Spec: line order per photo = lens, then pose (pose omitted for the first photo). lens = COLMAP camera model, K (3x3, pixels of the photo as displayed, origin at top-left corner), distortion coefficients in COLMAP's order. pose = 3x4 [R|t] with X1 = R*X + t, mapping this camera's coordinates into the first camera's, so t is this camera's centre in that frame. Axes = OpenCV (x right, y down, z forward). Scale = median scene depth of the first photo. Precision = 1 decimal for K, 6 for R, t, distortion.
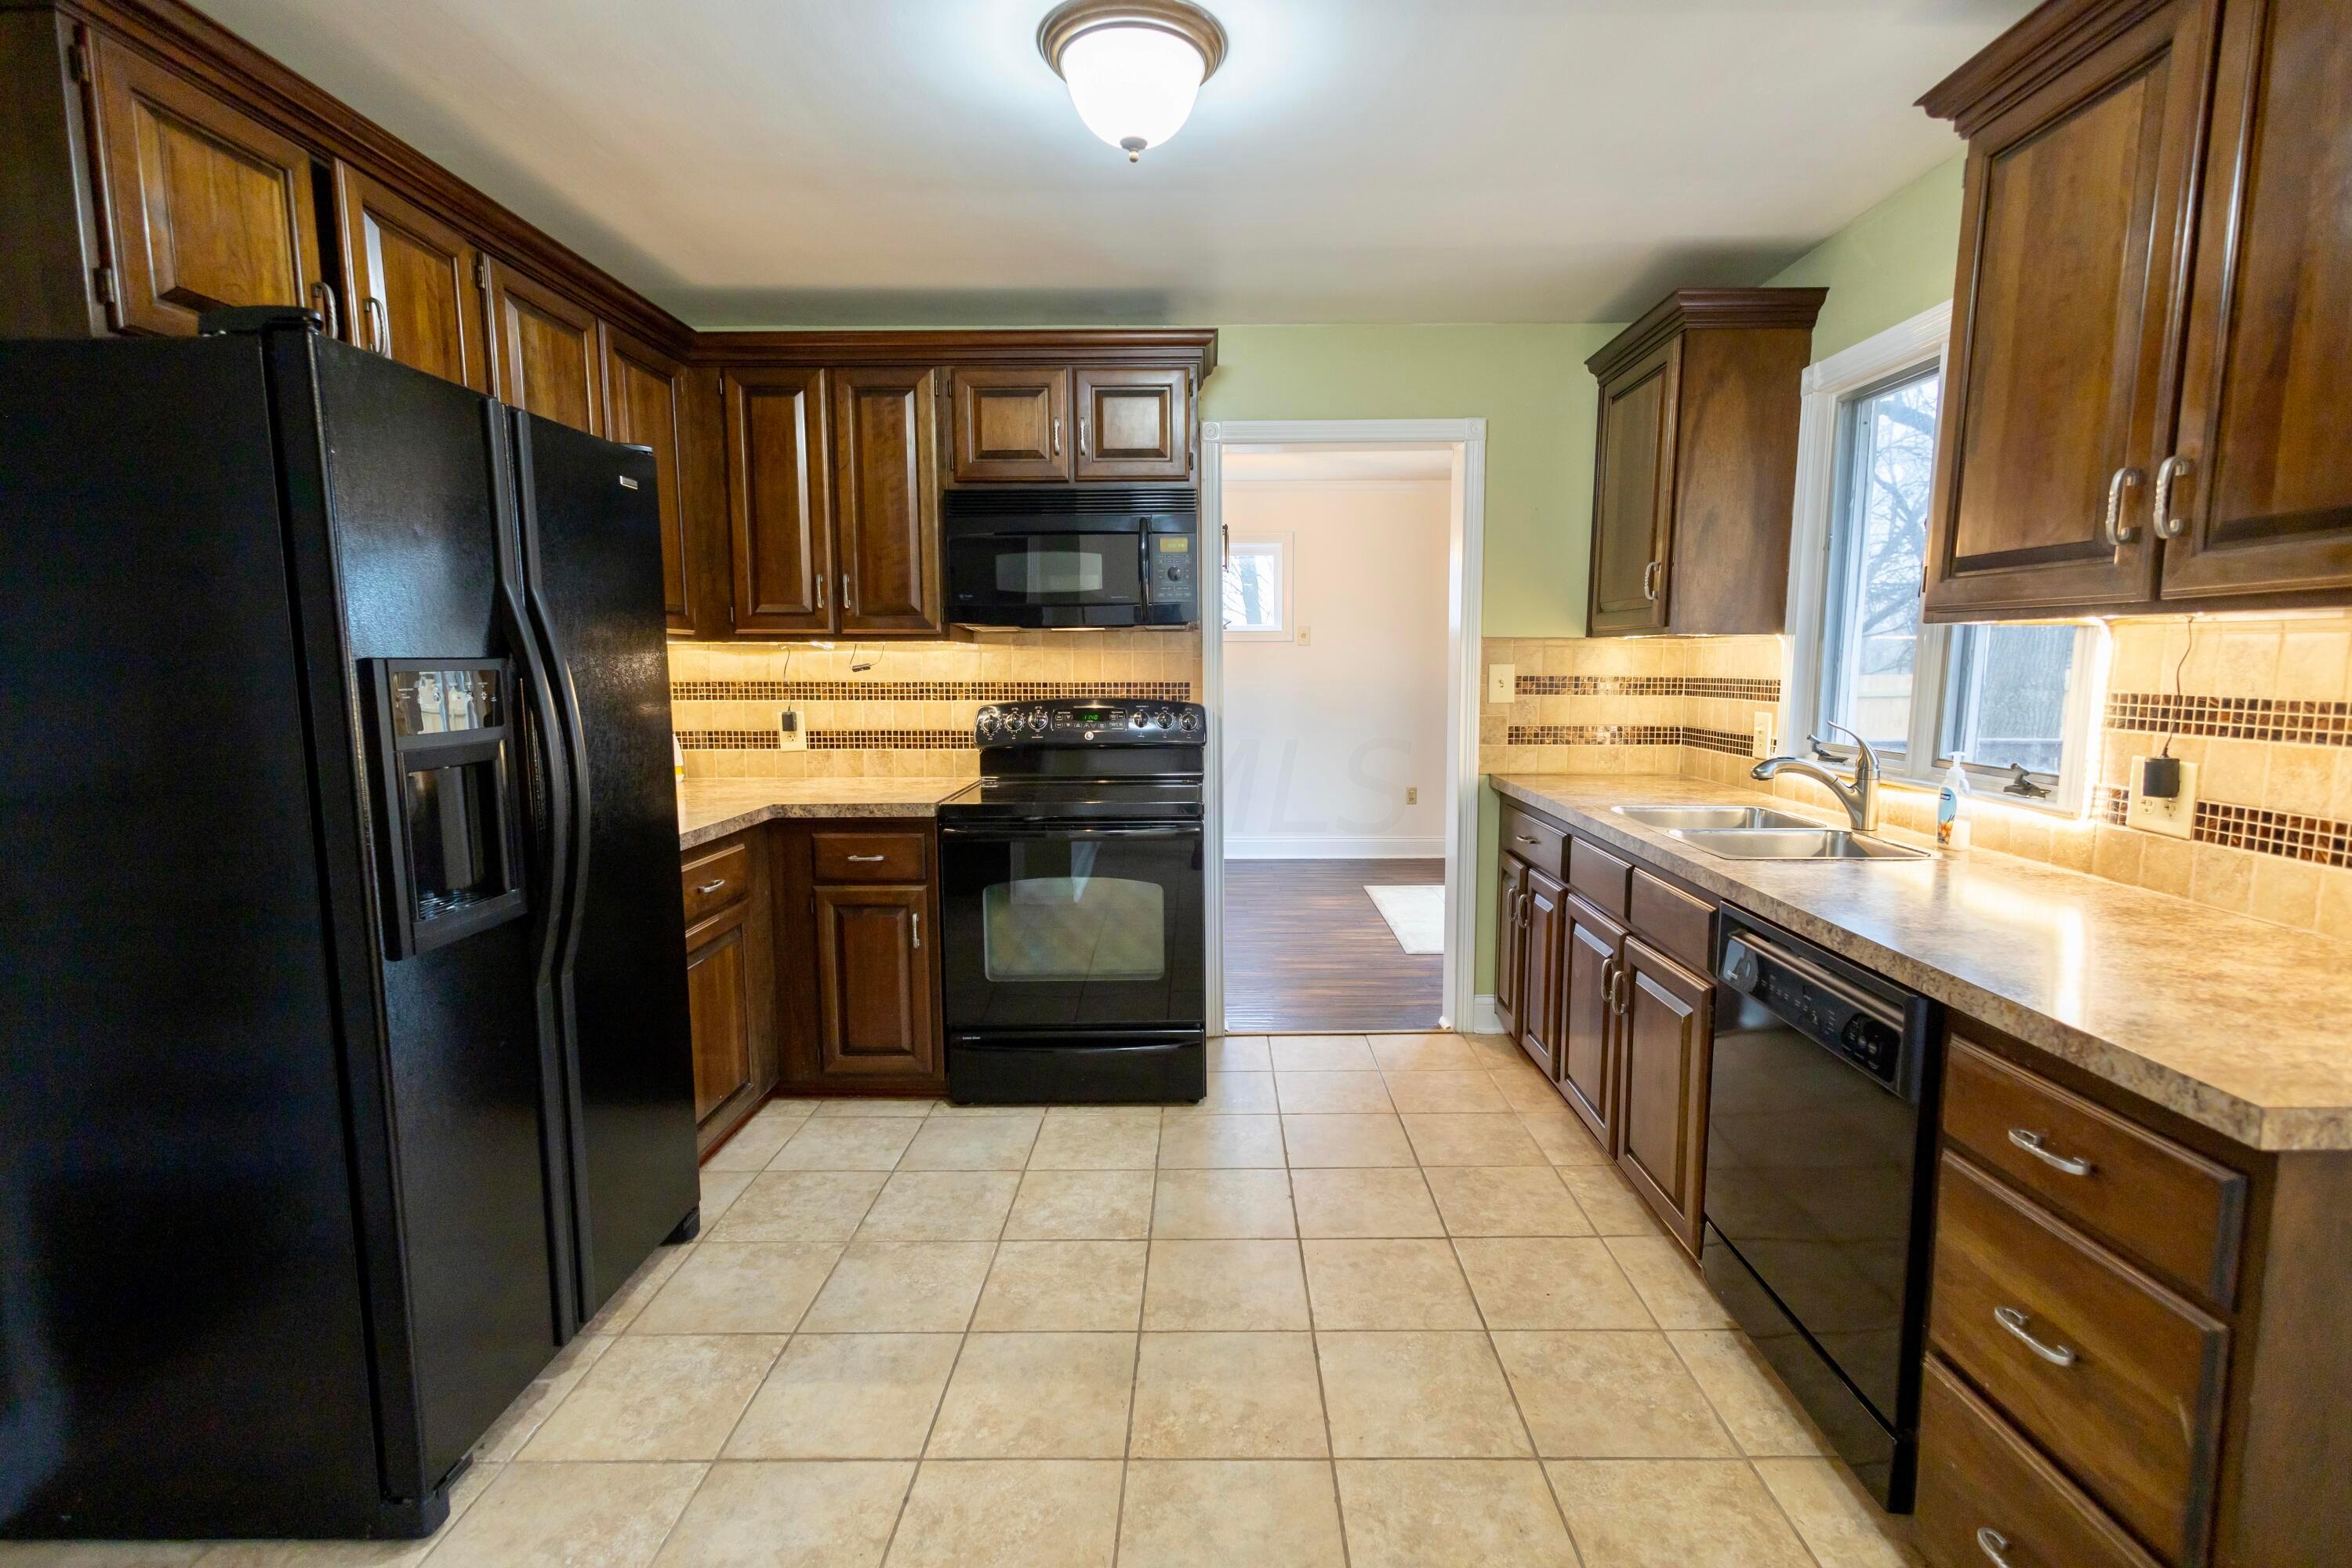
lens RADIAL K [[1094.7, 0, 1204.3], [0, 1094.7, 787.2], [0, 0, 1]] dist [0.015152, -0.004803]
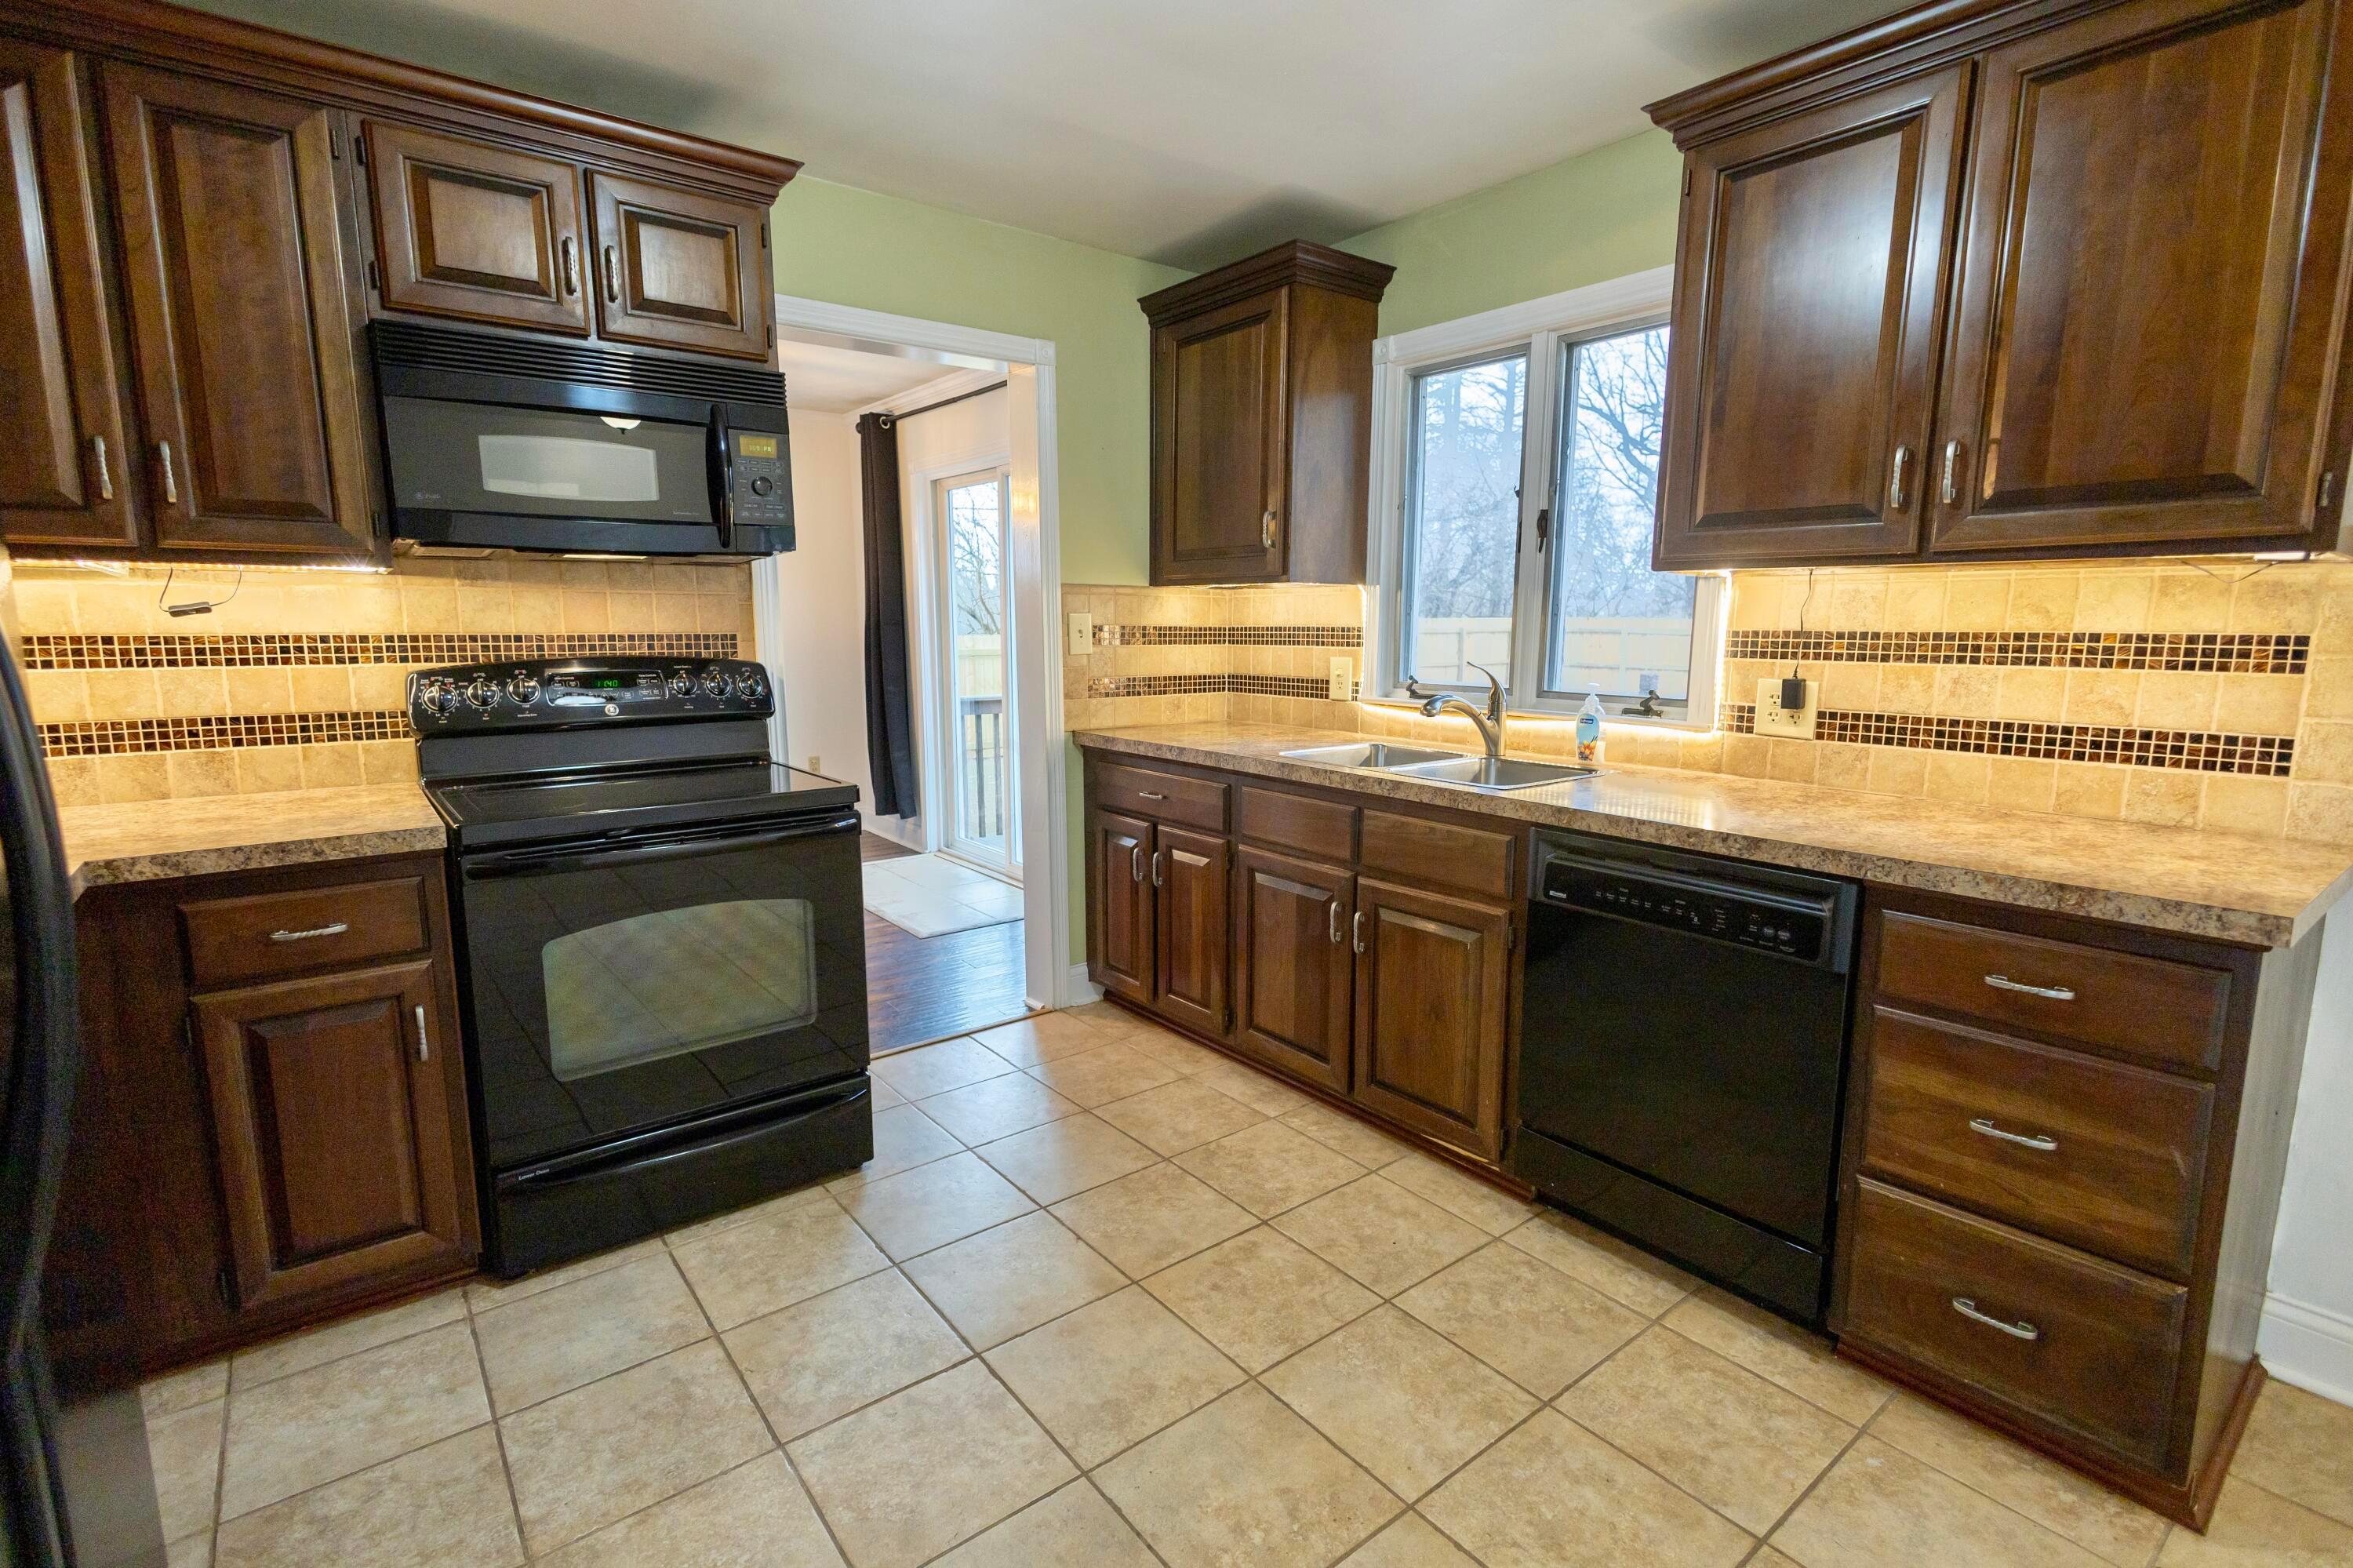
lens RADIAL K [[1103.1, 0, 1176.2], [0, 1103.1, 787.2], [0, 0, 1]] dist [0.008428, -0.000098]
pose [[0.784782, -0.090416, 0.613141, -0.299690], [0.069622, 0.995901, 0.057747, -0.014617], [-0.615849, -0.002631, 0.787860, 0.241521]]
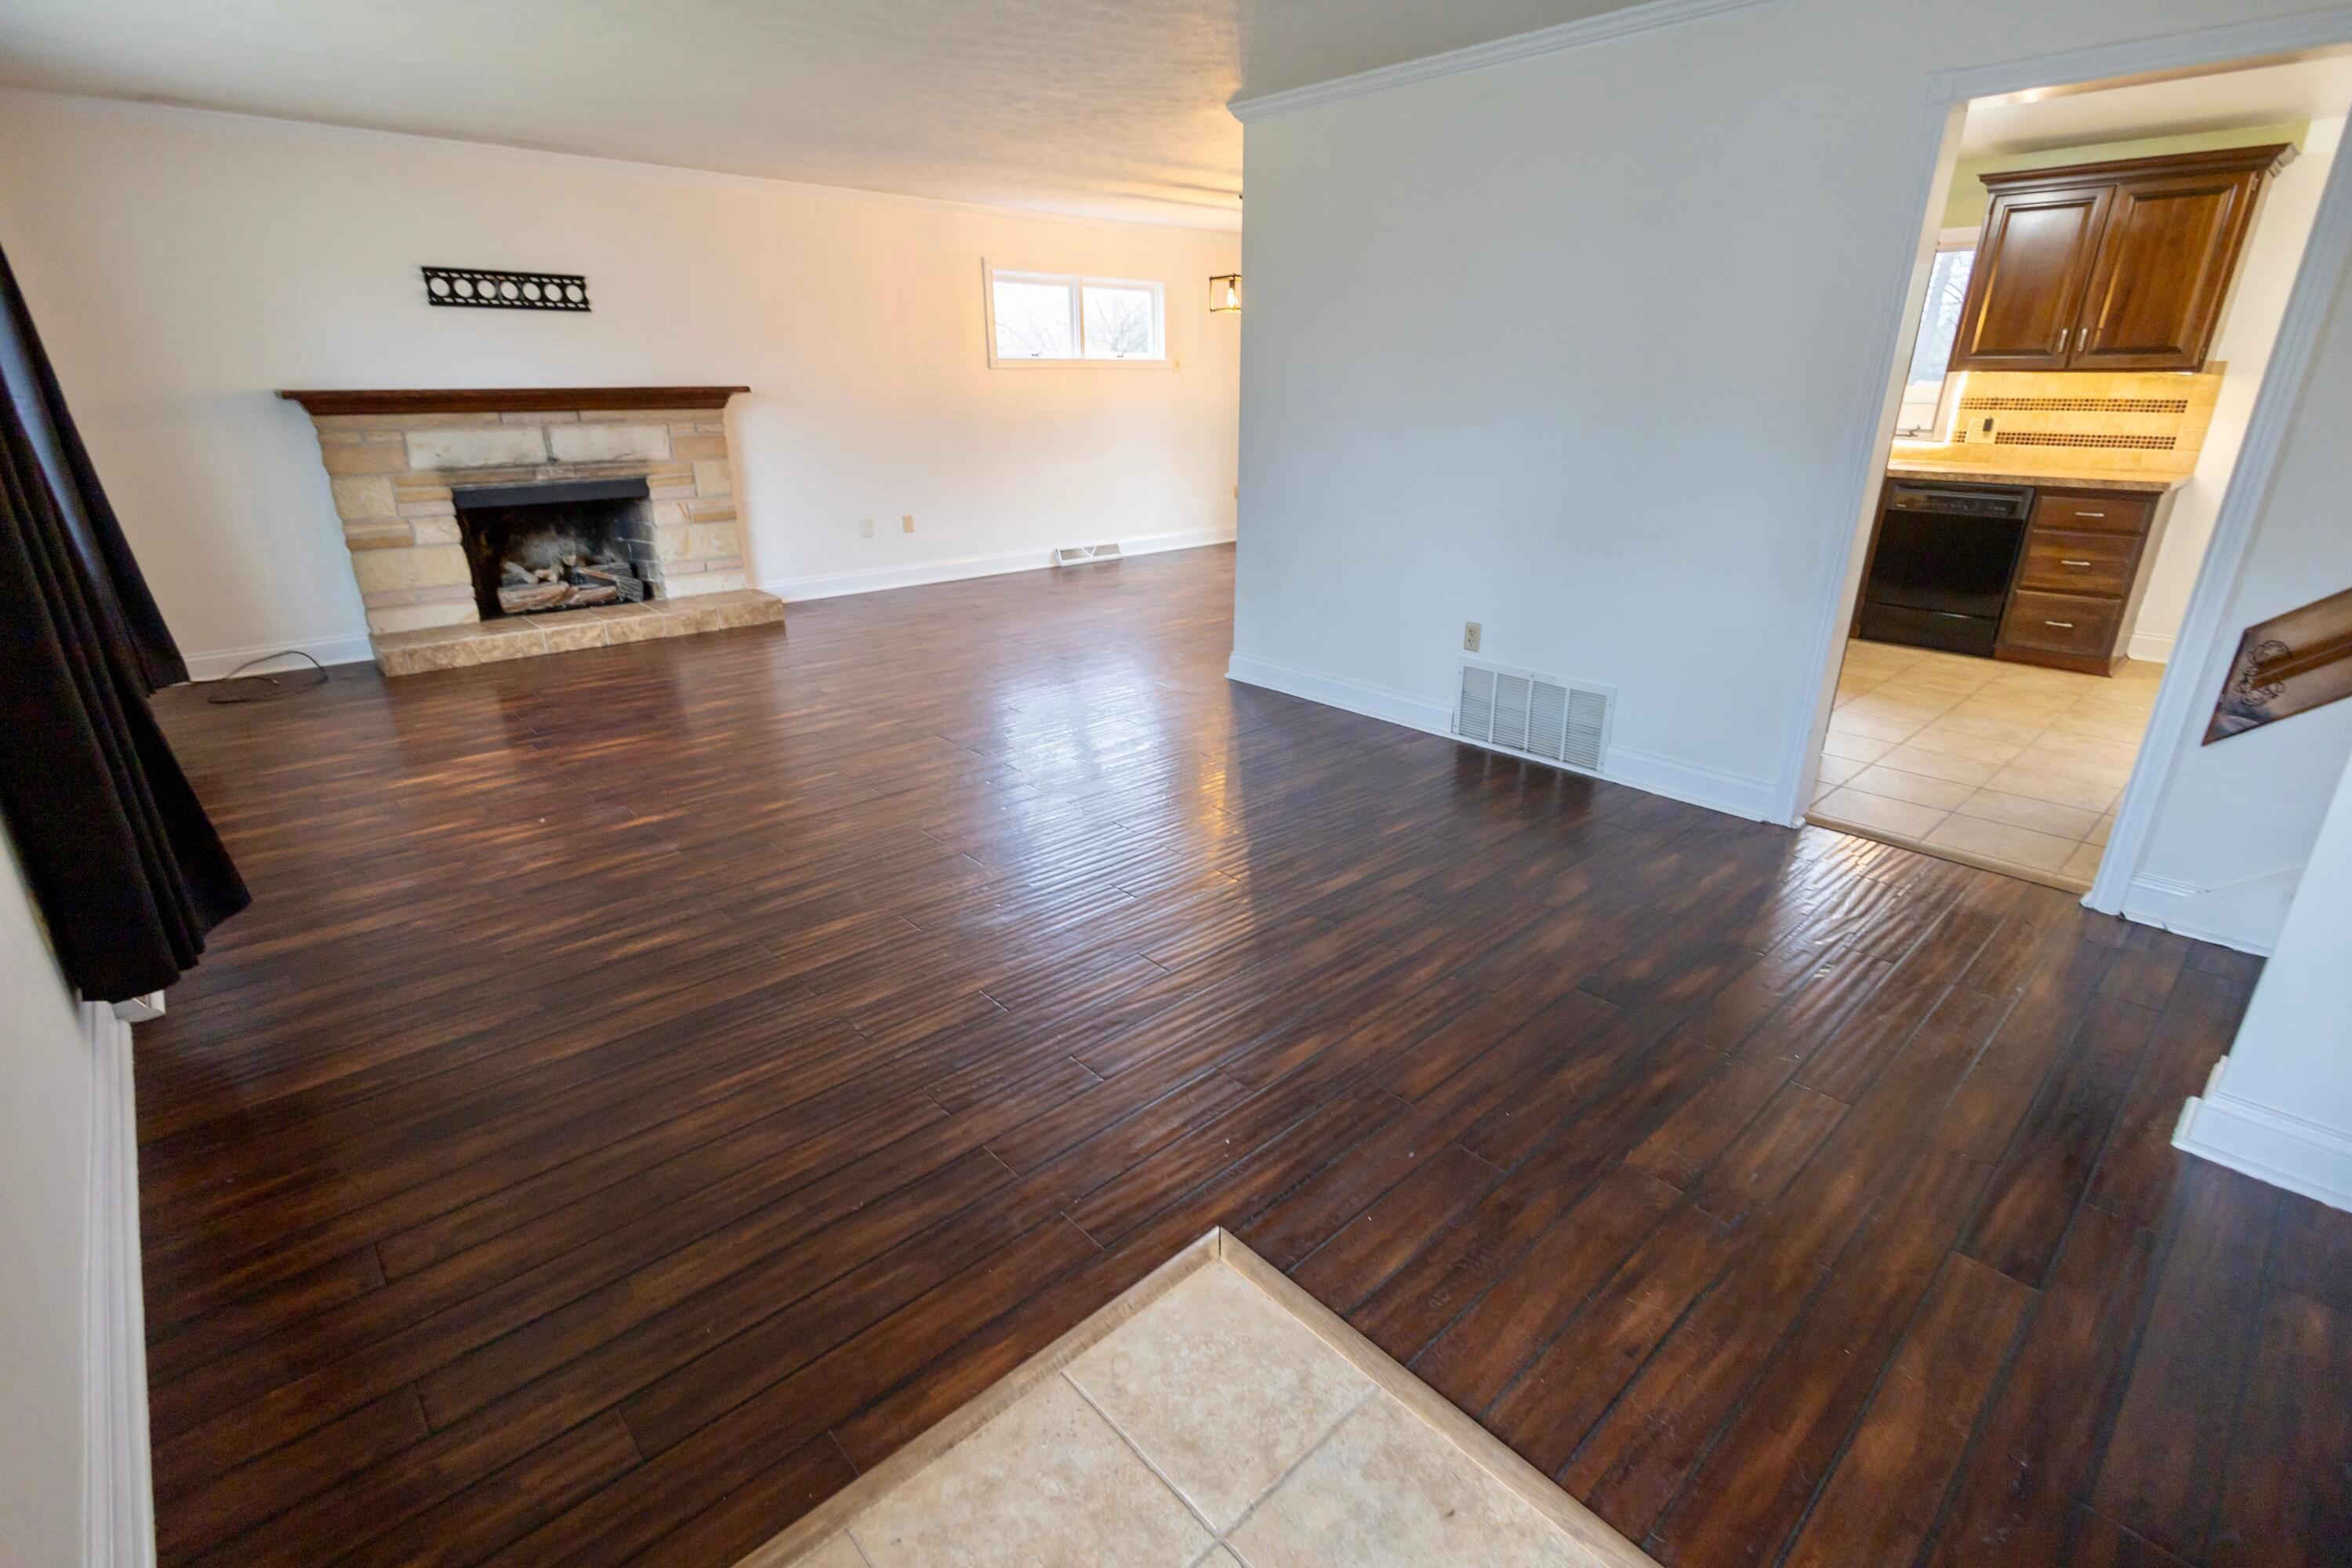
lens RADIAL K [[1082.9, 0, 1181.2], [0, 1082.9, 790.0], [0, 0, 1]] dist [0.004880, -0.000219]
pose [[0.728982, -0.241991, 0.640333, -1.793398], [0.079047, 0.958930, 0.272404, -0.020945], [-0.679954, -0.147961, 0.718171, 0.099894]]
